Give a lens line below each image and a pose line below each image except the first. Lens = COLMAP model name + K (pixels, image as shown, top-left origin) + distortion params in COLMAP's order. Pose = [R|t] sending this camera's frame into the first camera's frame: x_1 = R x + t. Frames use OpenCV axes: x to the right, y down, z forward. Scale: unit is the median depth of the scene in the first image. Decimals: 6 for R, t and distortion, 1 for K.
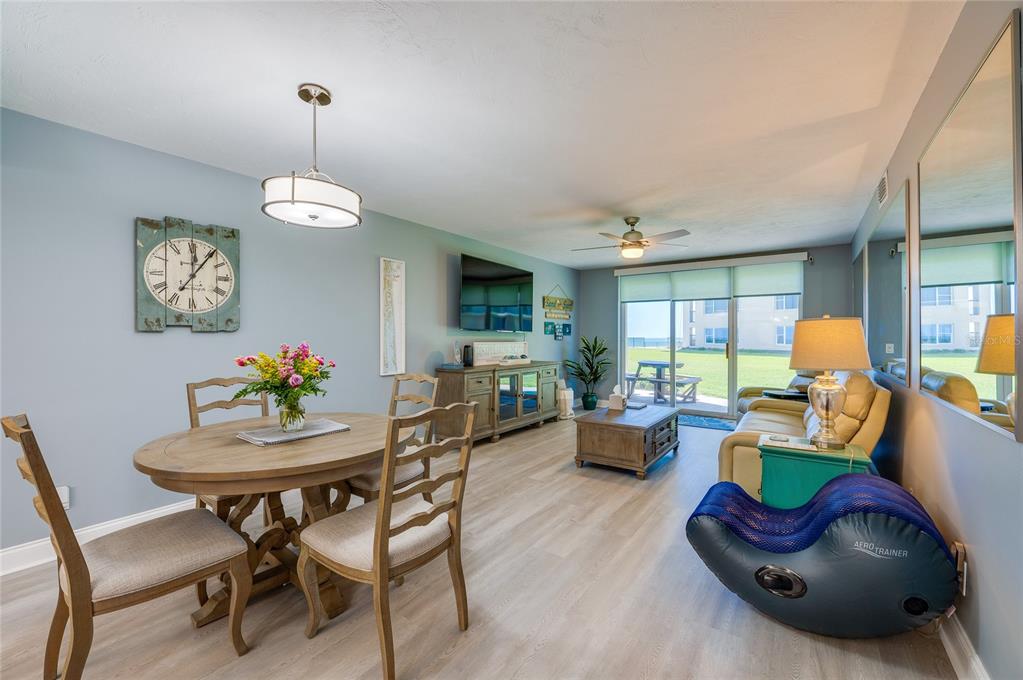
lens RADIAL K [[412.3, 0, 515.3], [0, 412.3, 337.2], [0, 0, 1]] dist [-0.001320, -0.000128]
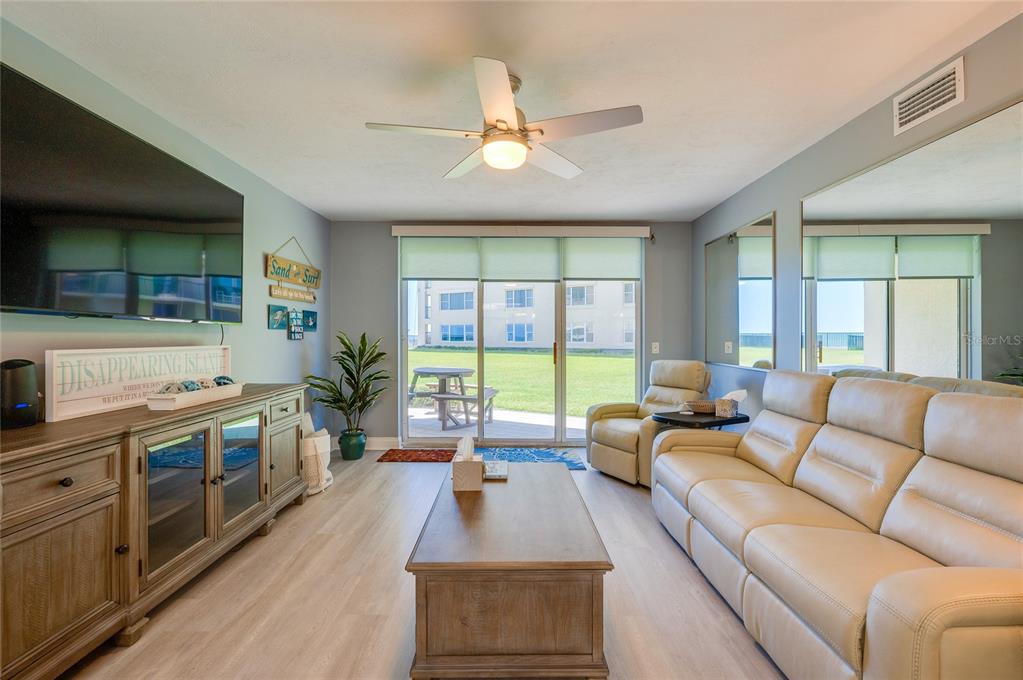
lens RADIAL K [[445.8, 0, 511.5], [0, 445.8, 340.0], [0, 0, 1]] dist [-0.003351, -0.000574]
pose [[0.814032, -0.007221, 0.580776, -0.003538], [0.000098, 0.999924, 0.012294, 0.000011], [-0.580821, -0.009950, 0.813971, 0.384007]]
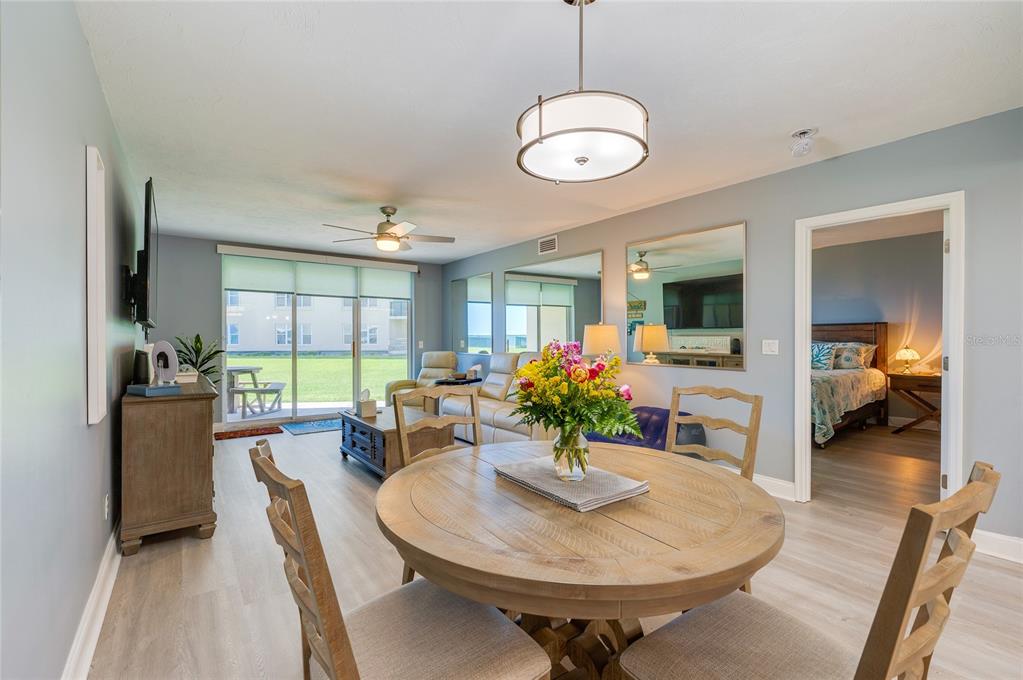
lens RADIAL K [[445.8, 0, 511.5], [0, 445.8, 340.0], [0, 0, 1]] dist [-0.003351, -0.000574]
pose [[0.306016, -0.007829, 0.951994, -0.393680], [0.000845, 0.999968, 0.007952, 0.001710], [-0.952026, -0.001629, 0.306012, 0.279932]]
